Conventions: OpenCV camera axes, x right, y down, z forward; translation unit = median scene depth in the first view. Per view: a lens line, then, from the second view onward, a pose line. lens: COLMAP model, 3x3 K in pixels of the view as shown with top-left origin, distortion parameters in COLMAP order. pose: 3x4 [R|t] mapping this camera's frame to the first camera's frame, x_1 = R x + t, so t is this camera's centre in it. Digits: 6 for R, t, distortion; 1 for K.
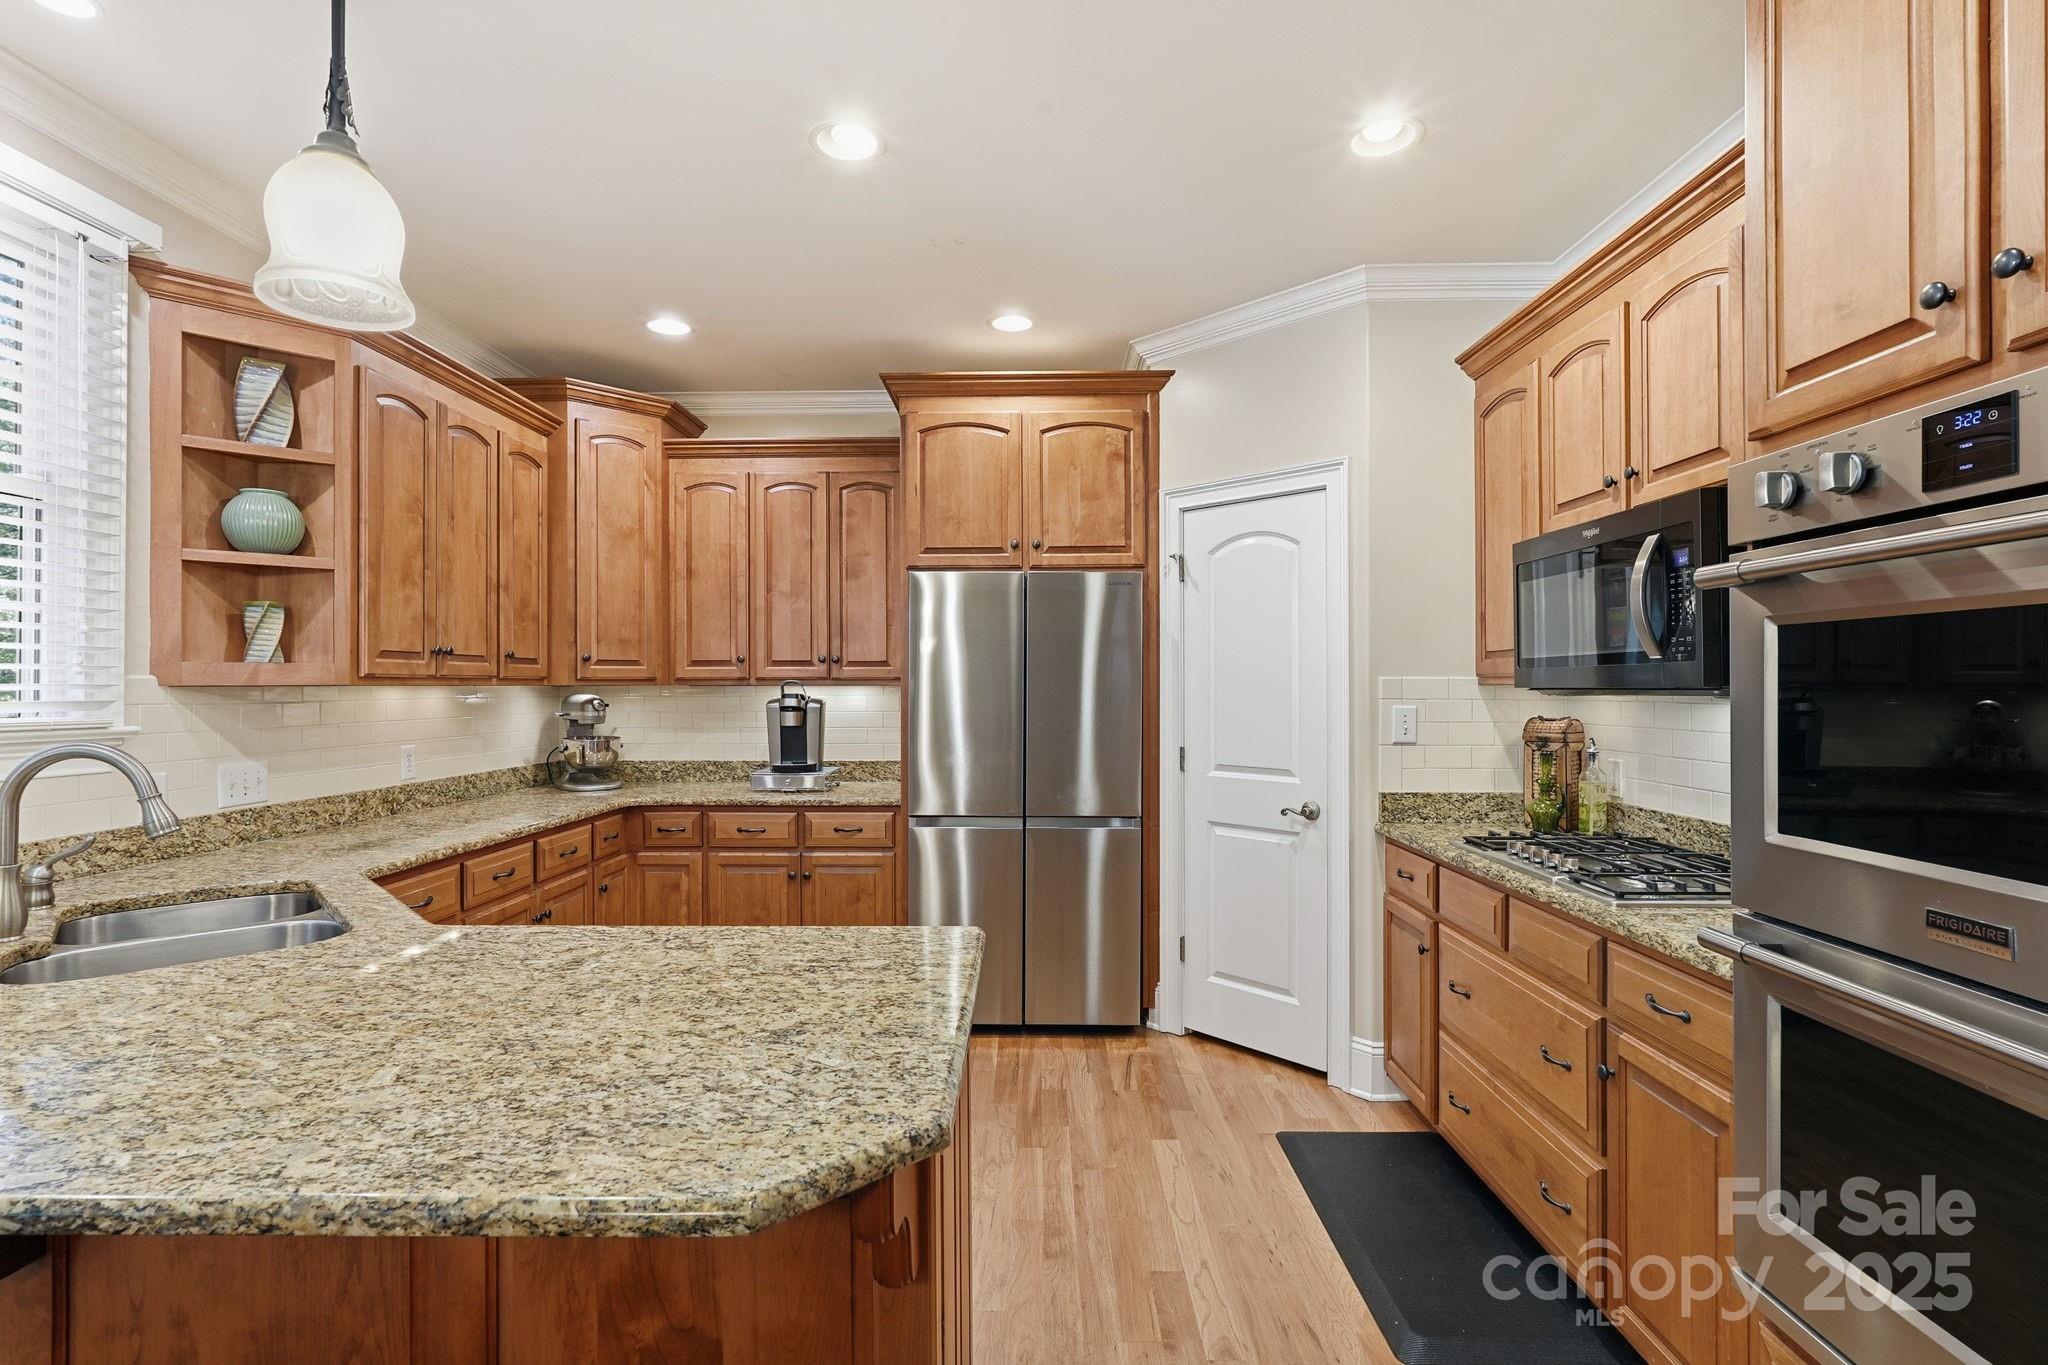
lens RADIAL K [[932.3, 0, 1024.4], [0, 932.3, 683.0], [0, 0, 1]] dist [-0.009675, -0.000350]
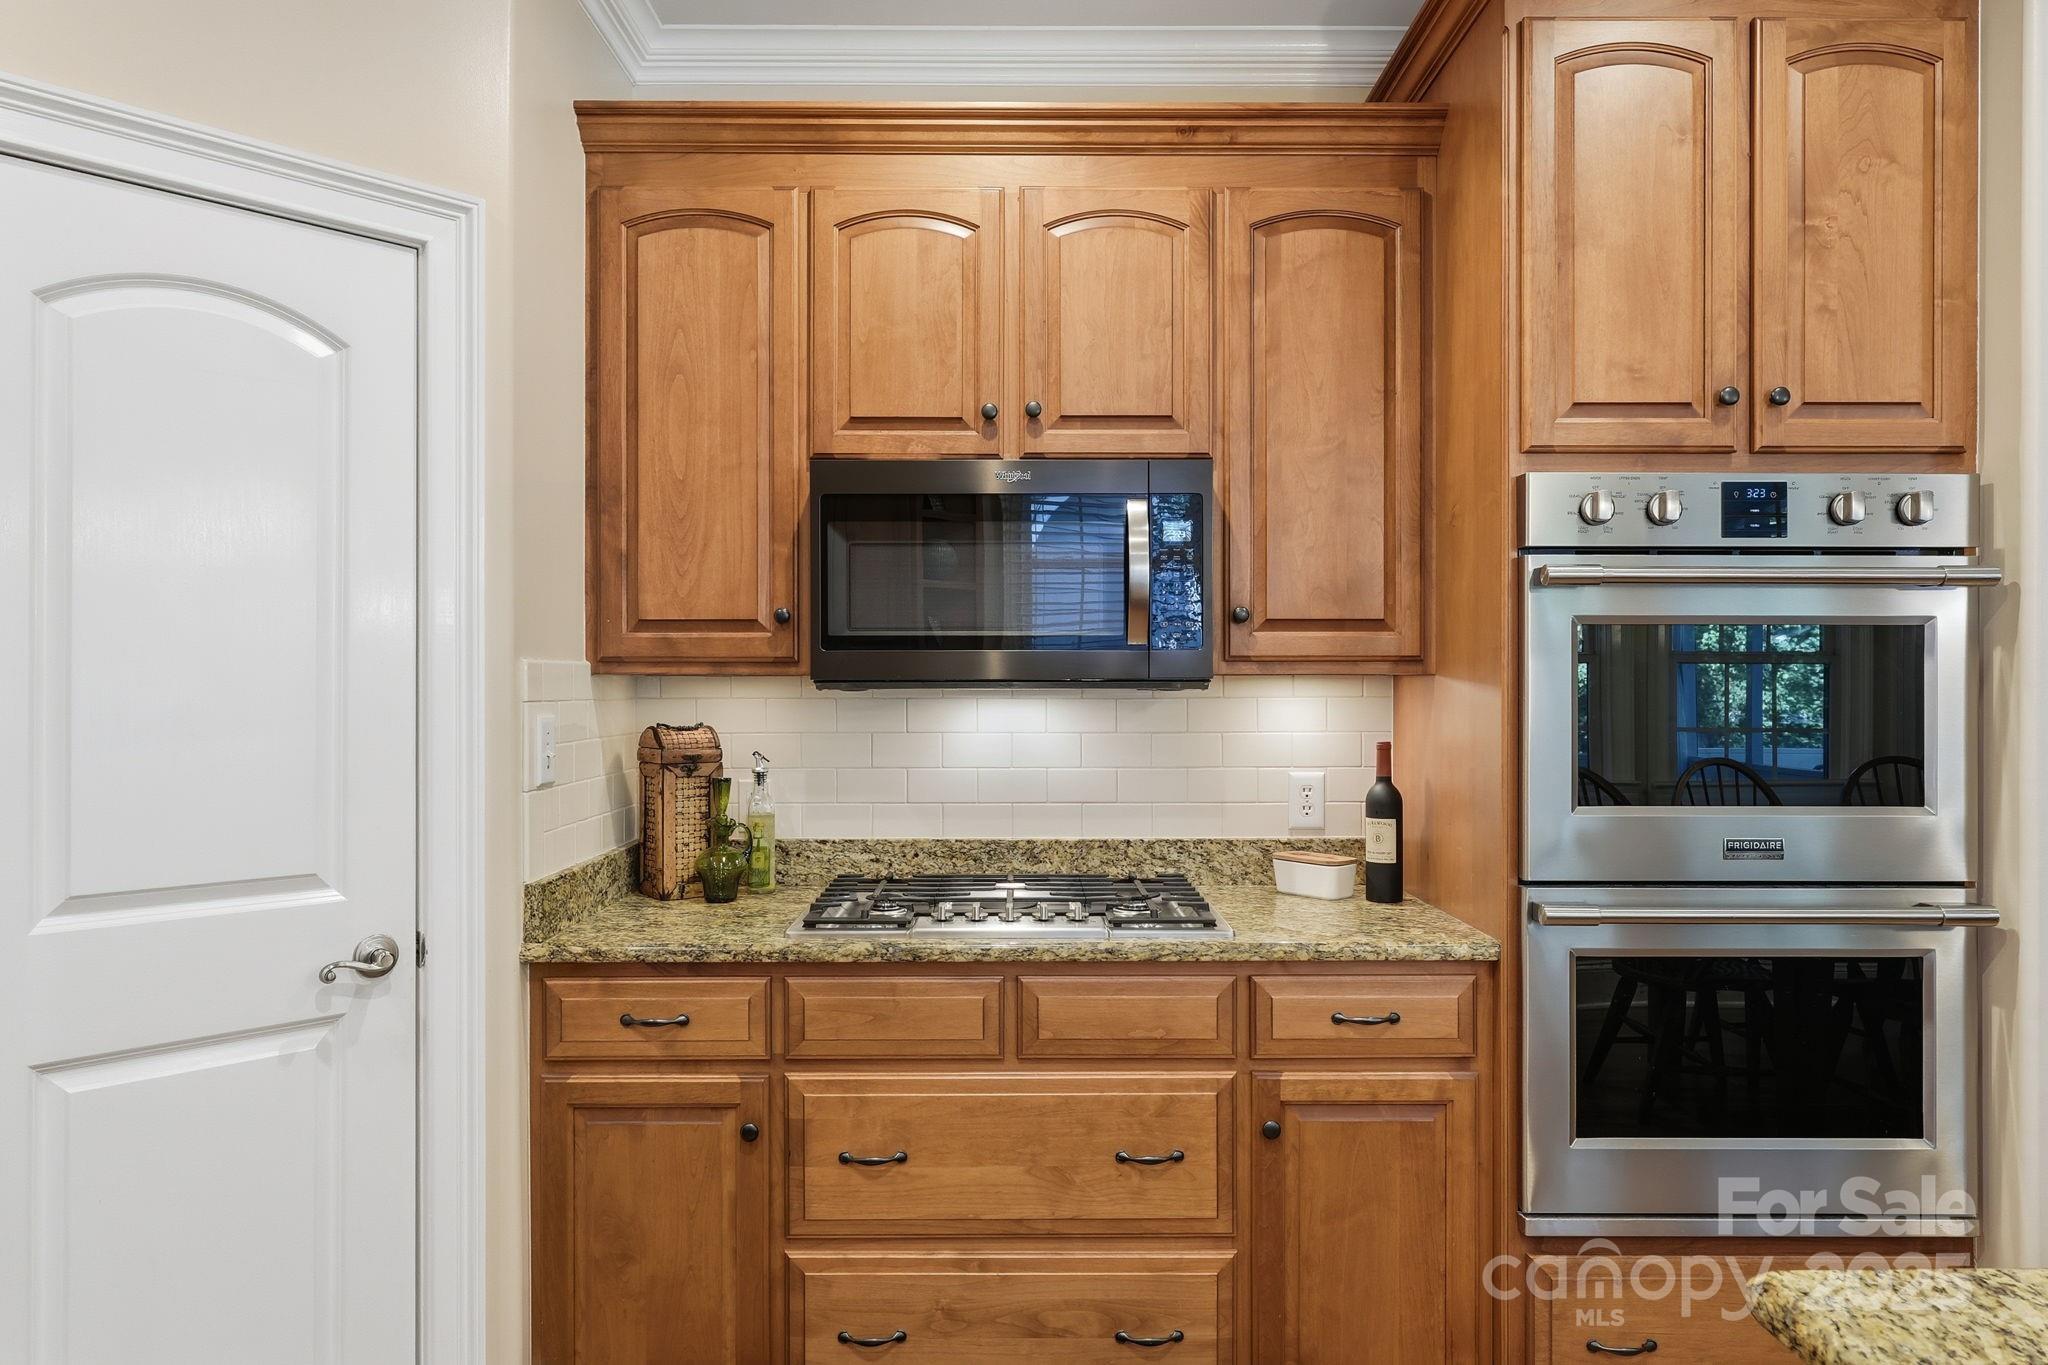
lens RADIAL K [[1304.2, 0, 1020.7], [0, 1304.2, 681.1], [0, 0, 1]] dist [-0.005057, 0.000323]
pose [[-0.015817, -0.003070, 0.999870, -0.425721], [-0.002846, 0.999991, 0.003025, 0.002968], [-0.999871, -0.002798, -0.015826, 0.930748]]
